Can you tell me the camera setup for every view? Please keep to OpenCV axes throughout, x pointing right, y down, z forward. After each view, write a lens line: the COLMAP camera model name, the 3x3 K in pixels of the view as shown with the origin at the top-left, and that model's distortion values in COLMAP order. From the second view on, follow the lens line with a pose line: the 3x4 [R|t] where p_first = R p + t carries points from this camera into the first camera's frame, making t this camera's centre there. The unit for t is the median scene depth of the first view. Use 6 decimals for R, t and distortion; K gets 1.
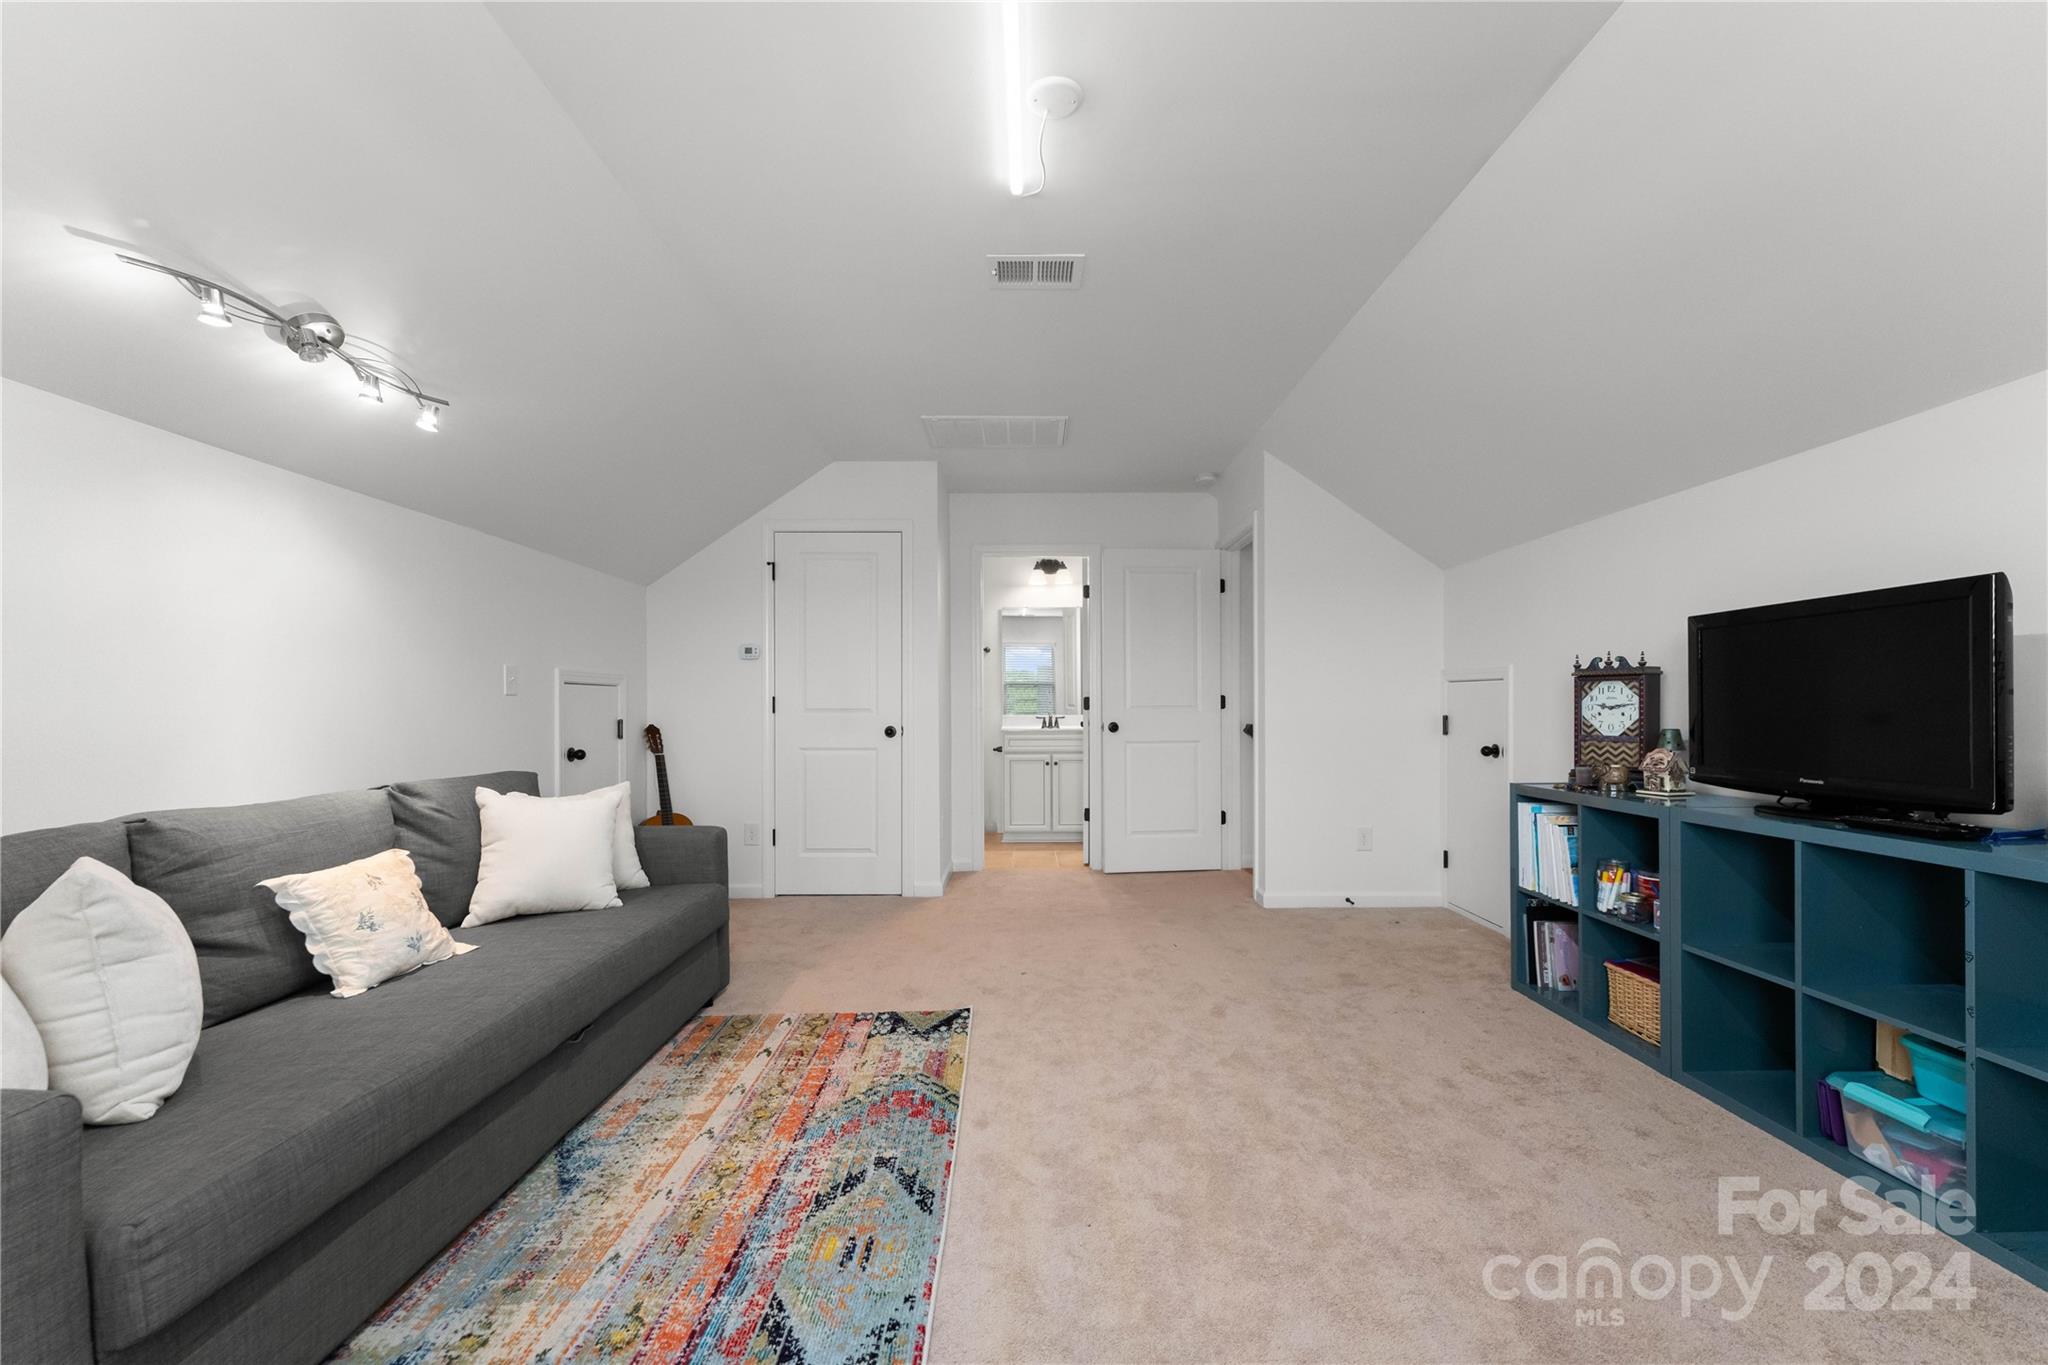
lens RADIAL K [[822.8, 0, 1022.9], [0, 822.8, 703.1], [0, 0, 1]] dist [0.000372, 0.000233]
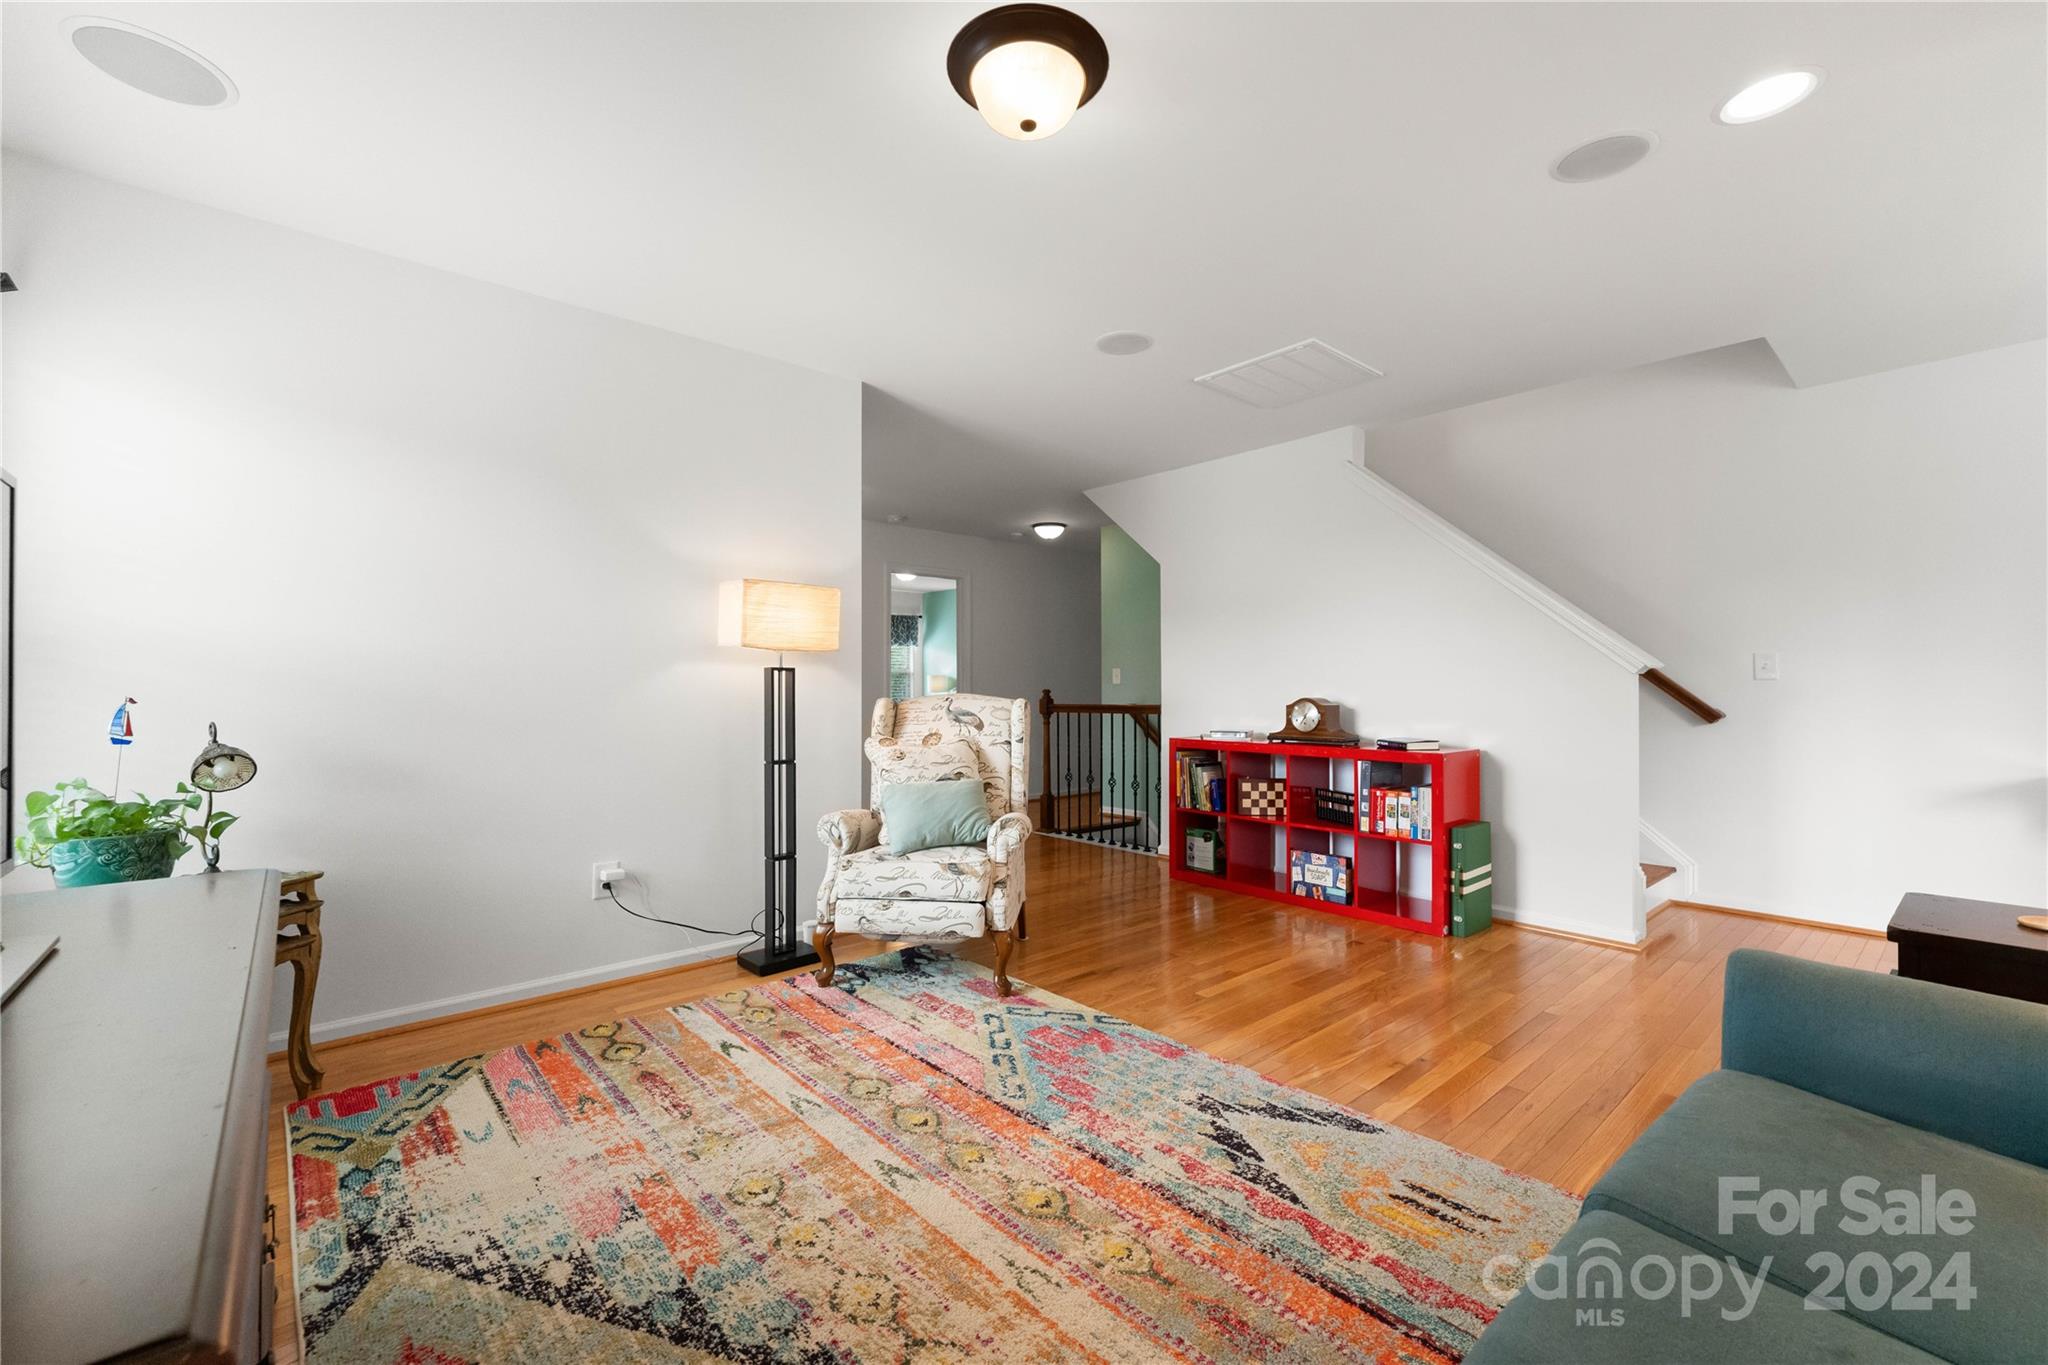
lens RADIAL K [[849.8, 0, 951.2], [0, 849.8, 684.5], [0, 0, 1]] dist [0.000080, 0.000059]
pose [[0.785891, 0.005857, 0.618337, -0.658072], [-0.008862, 0.999959, 0.001791, 0.204528], [-0.618301, -0.006887, 0.785911, 0.537721]]
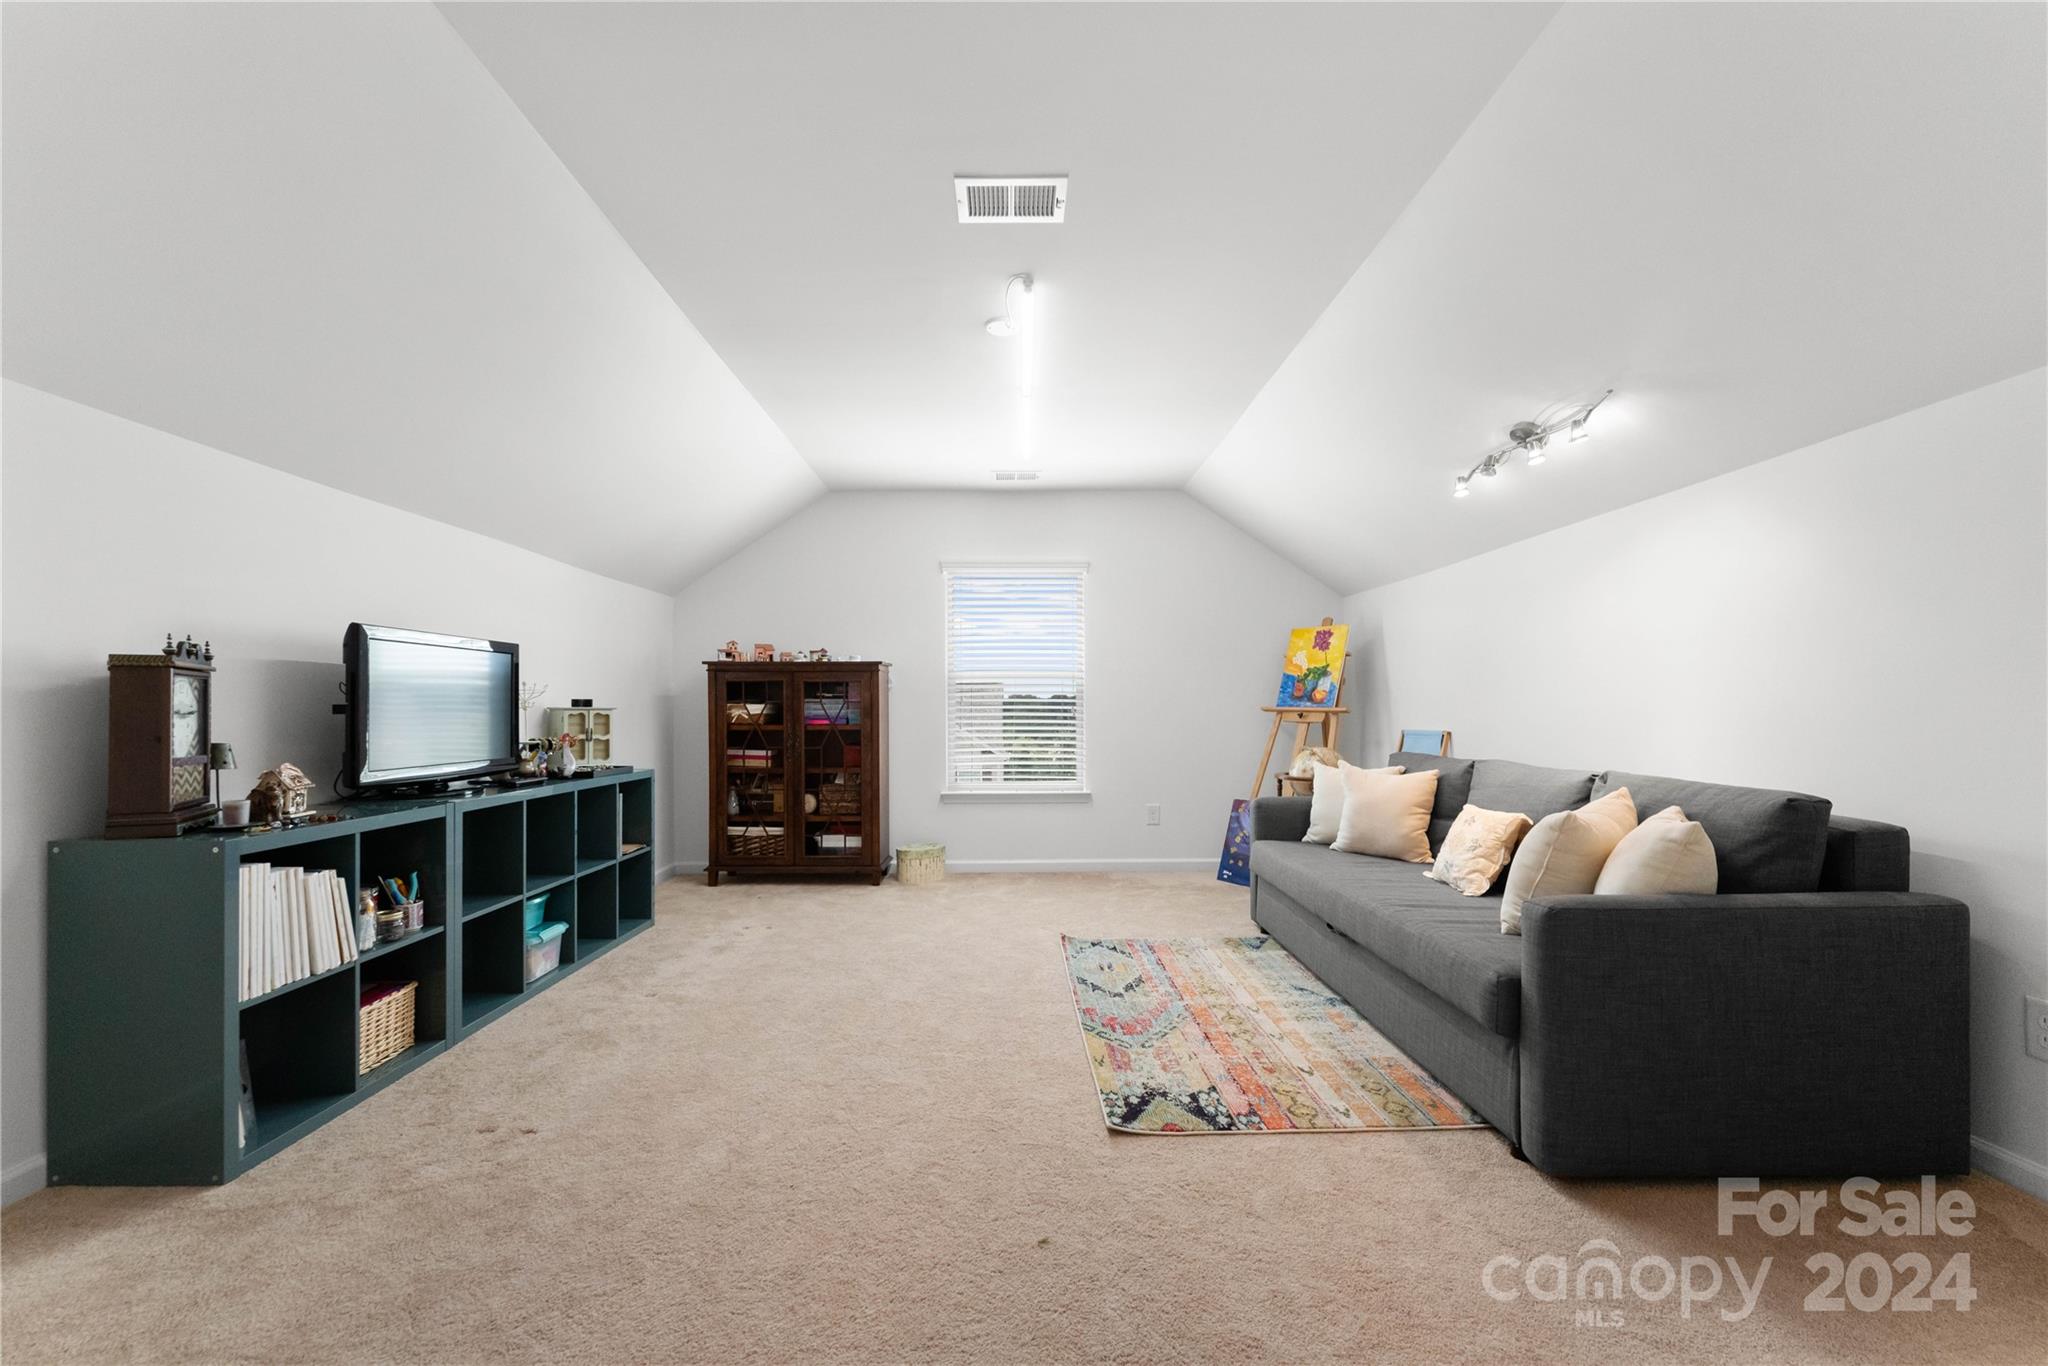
lens RADIAL K [[822.8, 0, 1022.9], [0, 822.8, 703.6], [0, 0, 1]] dist [0.000372, 0.000233]
pose [[-0.999795, 0.011915, -0.016342, 0.027807], [0.012131, 0.999839, -0.013188, 0.014720], [0.016182, -0.013384, -0.999779, 2.303017]]
